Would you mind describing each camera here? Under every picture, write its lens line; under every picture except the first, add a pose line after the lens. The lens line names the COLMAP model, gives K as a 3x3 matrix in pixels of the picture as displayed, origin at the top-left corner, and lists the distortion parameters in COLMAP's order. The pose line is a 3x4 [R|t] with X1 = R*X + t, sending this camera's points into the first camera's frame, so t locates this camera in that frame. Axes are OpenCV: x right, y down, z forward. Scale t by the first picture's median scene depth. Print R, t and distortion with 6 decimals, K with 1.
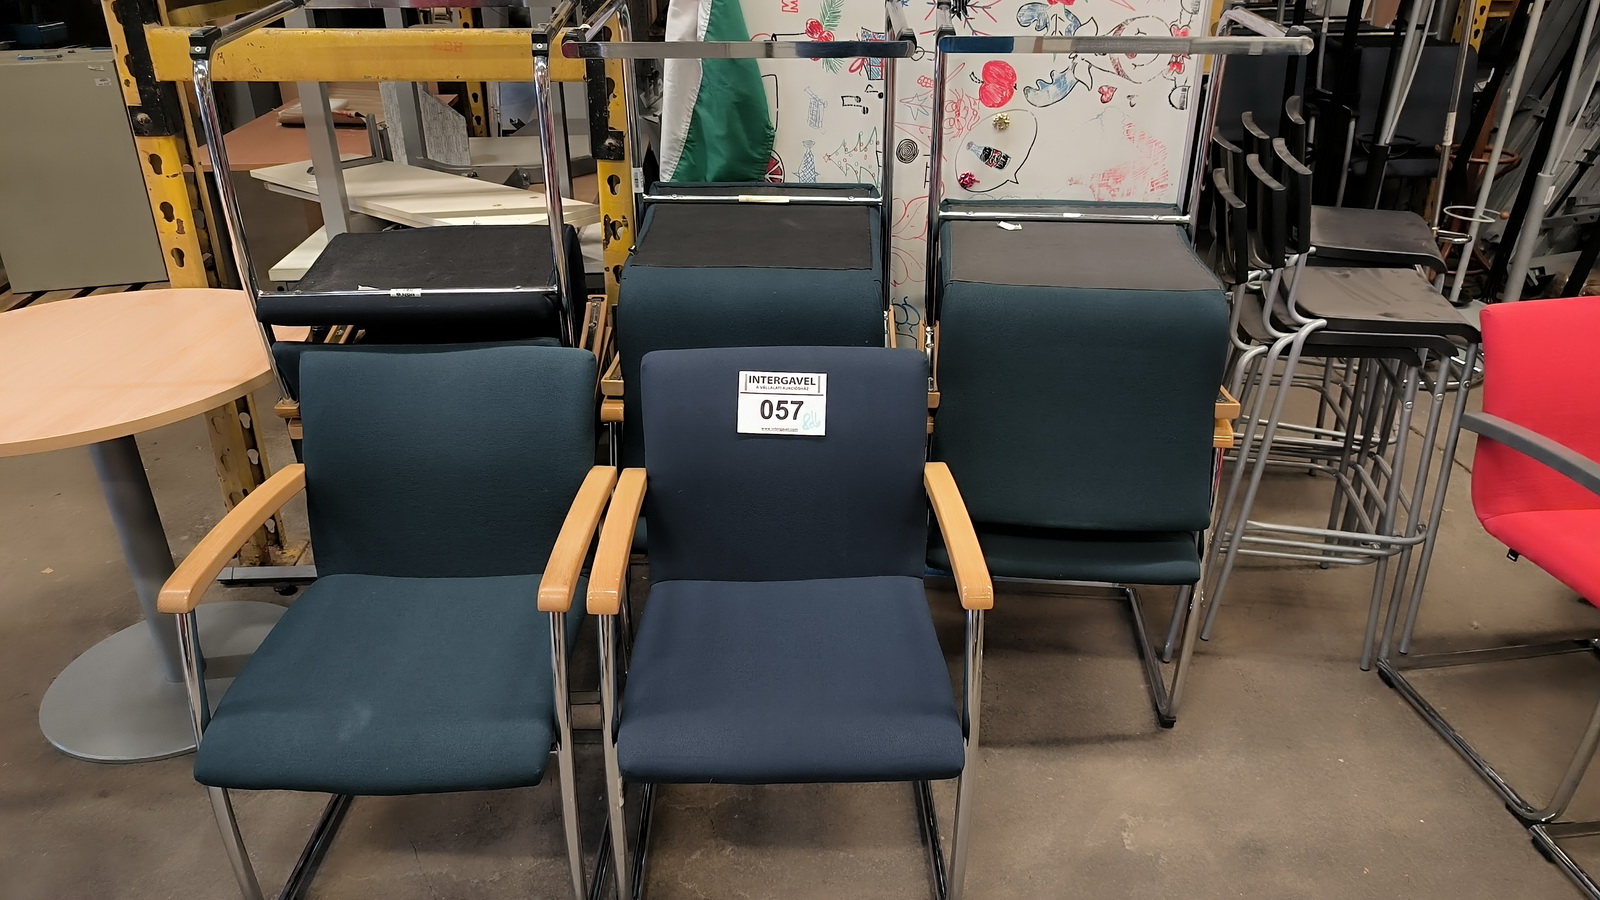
lens RADIAL K [[1134.6, 0, 795.1], [0, 1134.6, 457.7], [0, 0, 1]] dist [-0.016558, 0.005252]
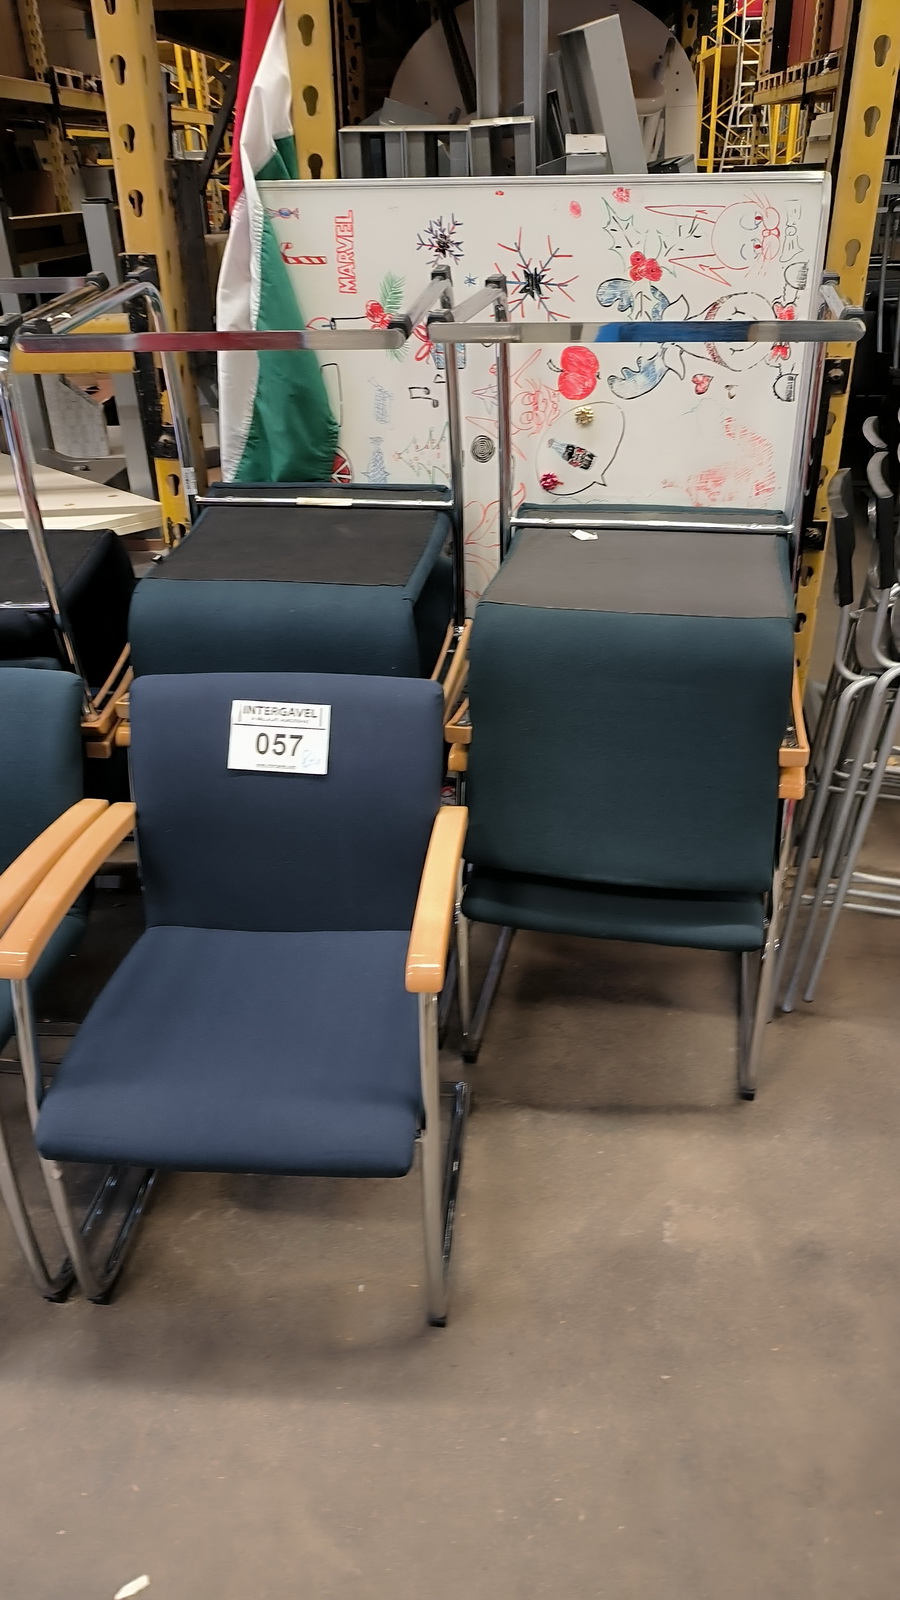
lens RADIAL K [[1134.6, 0, 452.1], [0, 1134.6, 792.1], [0, 0, 1]] dist [-0.016558, 0.005252]
pose [[0.994450, 0.031152, -0.100489, 0.181568], [-0.026480, 0.998520, 0.047498, -0.042523], [0.101820, -0.044574, 0.993804, 0.096246]]
